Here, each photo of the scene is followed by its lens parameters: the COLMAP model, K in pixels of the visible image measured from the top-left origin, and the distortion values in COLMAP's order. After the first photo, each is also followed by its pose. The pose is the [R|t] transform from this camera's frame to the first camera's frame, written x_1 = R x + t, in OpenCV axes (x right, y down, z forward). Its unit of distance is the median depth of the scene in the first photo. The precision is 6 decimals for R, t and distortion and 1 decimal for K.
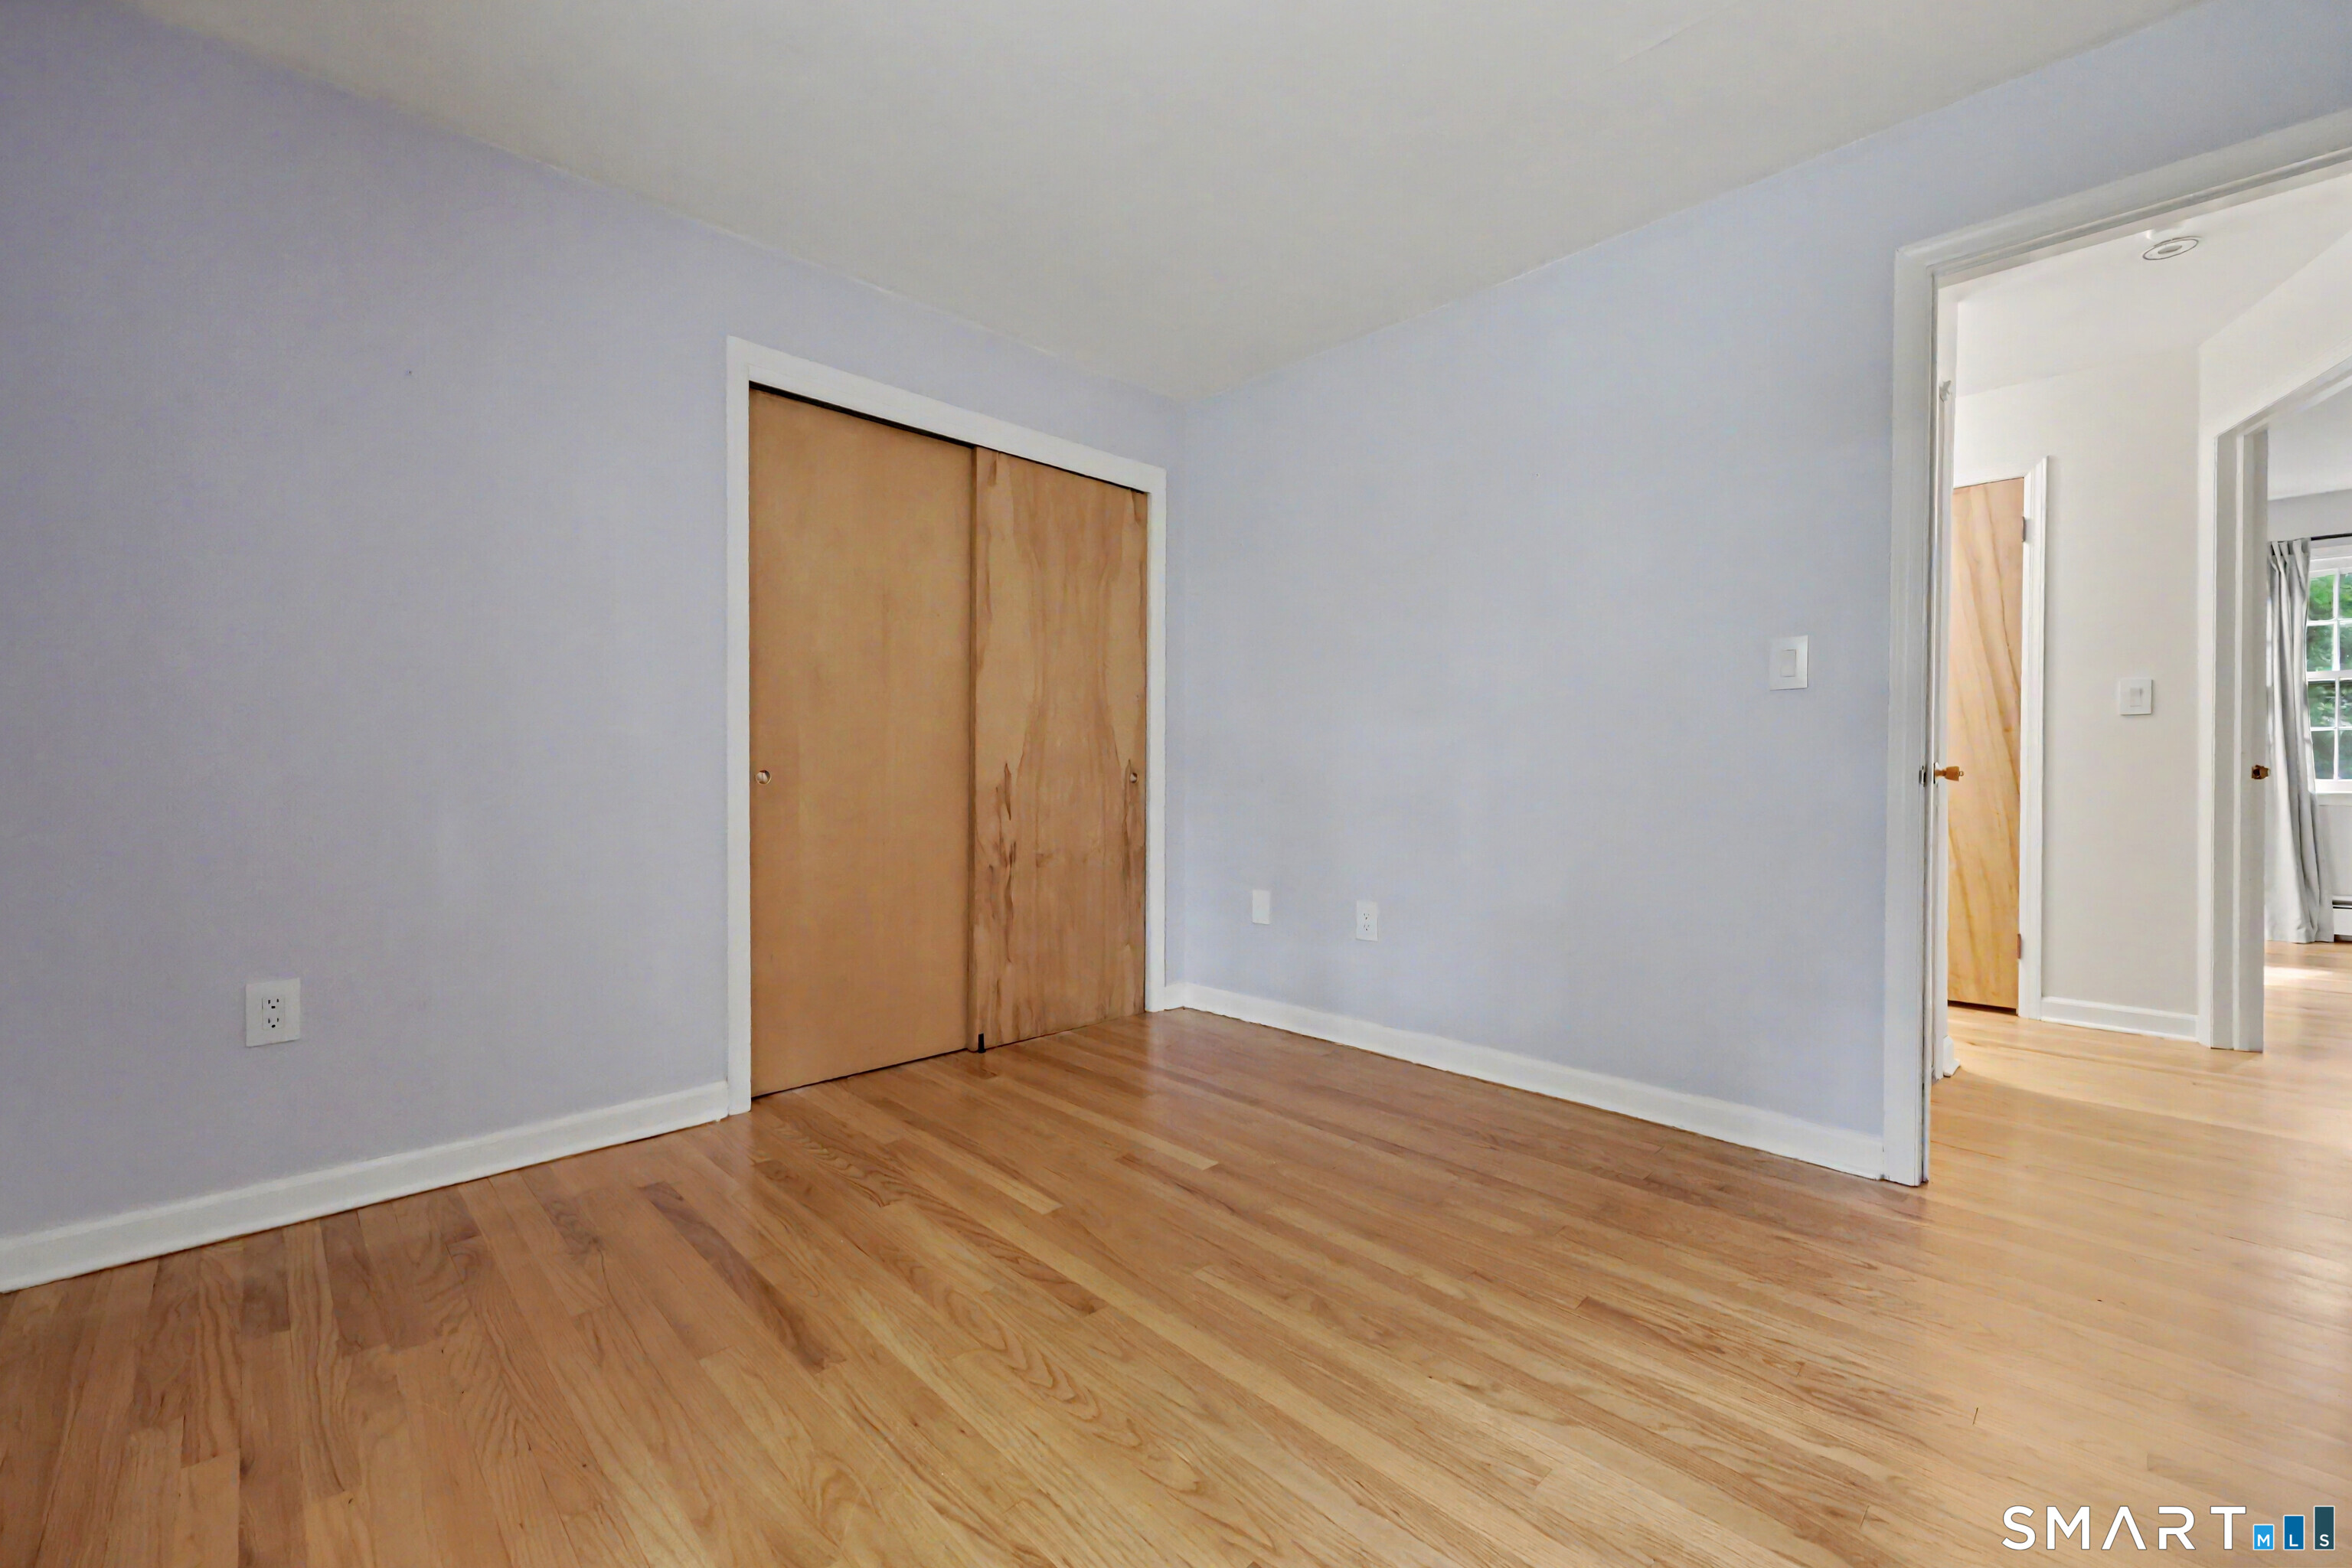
lens RADIAL K [[955.5, 0, 1189.5], [0, 955.5, 787.7], [0, 0, 1]] dist [-0.001315, -0.000409]
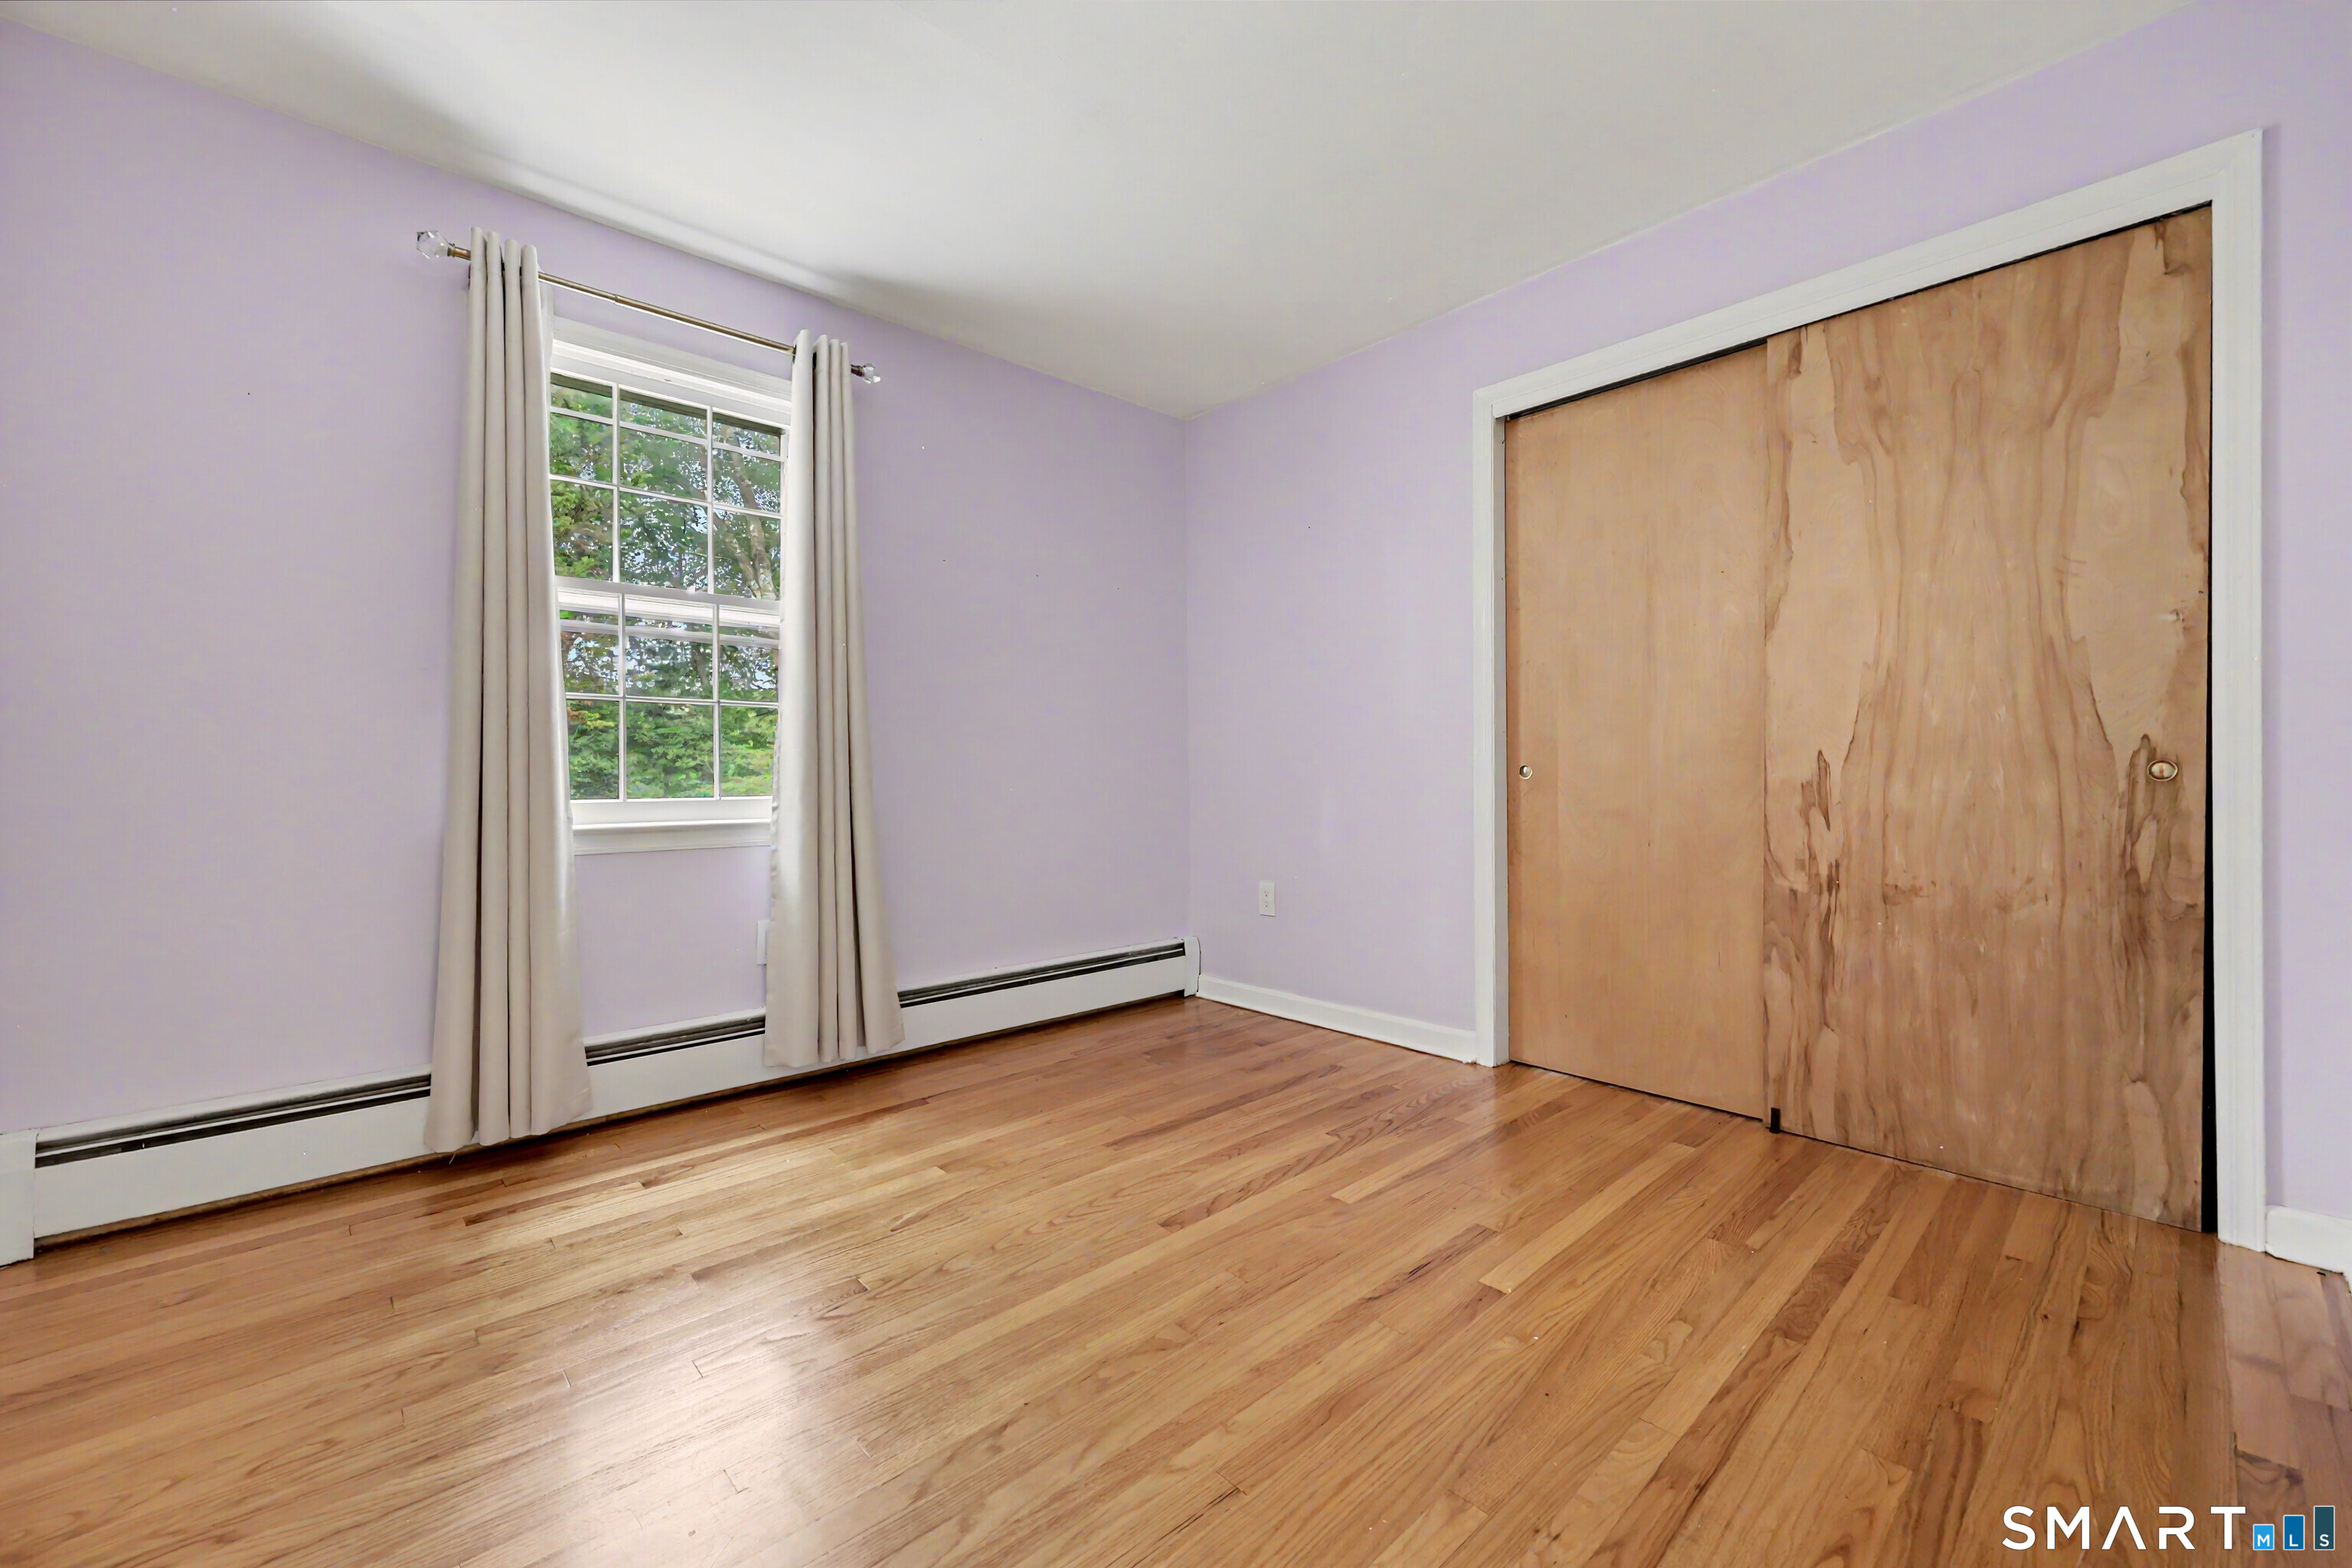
lens RADIAL K [[955.5, 0, 1178.0], [0, 955.5, 780.4], [0, 0, 1]] dist [-0.001315, -0.000409]
pose [[-0.044633, 0.010544, -0.998948, 0.687146], [-0.004848, 0.999930, 0.010771, -0.010945], [0.998992, 0.005324, -0.044579, 0.684103]]
